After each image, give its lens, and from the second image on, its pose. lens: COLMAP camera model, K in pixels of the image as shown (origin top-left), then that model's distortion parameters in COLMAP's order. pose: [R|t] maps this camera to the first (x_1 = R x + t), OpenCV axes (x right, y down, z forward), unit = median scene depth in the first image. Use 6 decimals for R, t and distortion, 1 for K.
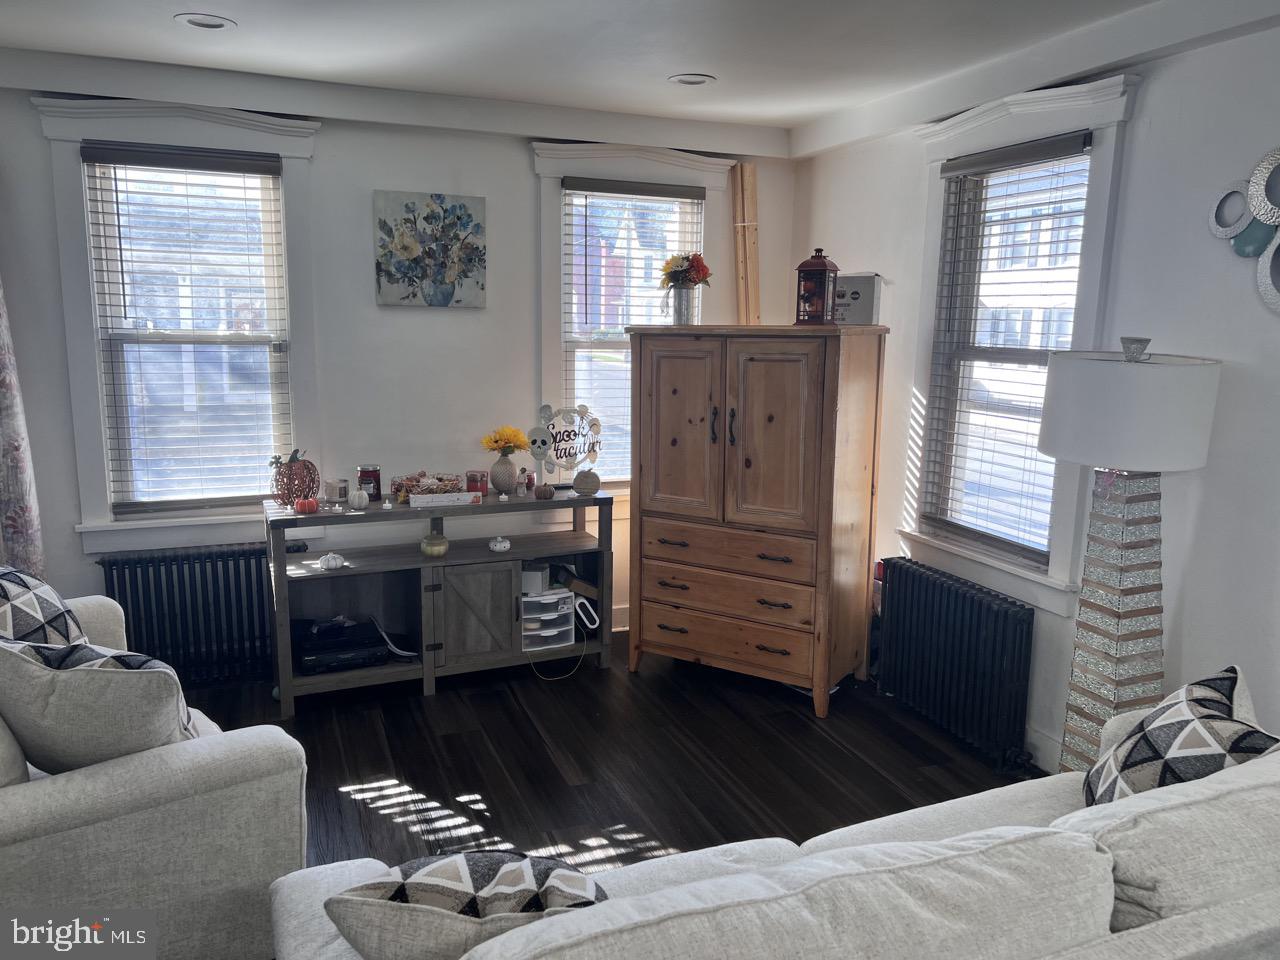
lens RADIAL K [[966.2, 0, 640.9], [0, 966.2, 495.0], [0, 0, 1]] dist [0.127514, -0.181608]
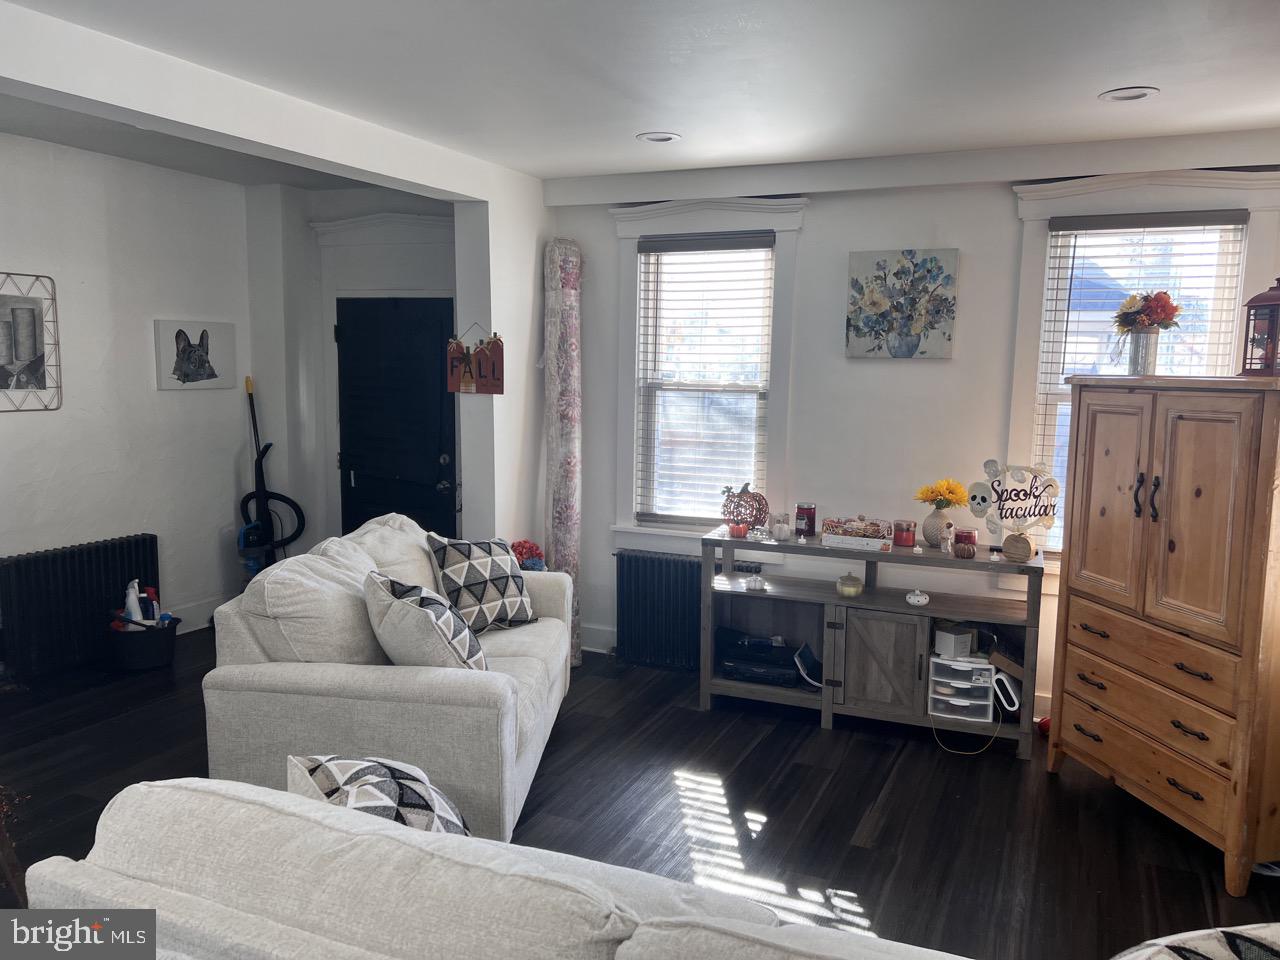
lens RADIAL K [[960.8, 0, 639.7], [0, 960.8, 497.0], [0, 0, 1]] dist [0.060634, -0.066556]
pose [[0.691063, 0.096259, -0.716356, 0.352738], [-0.135580, 0.990764, 0.002338, -0.014426], [0.709965, 0.095508, 0.697731, 0.115979]]
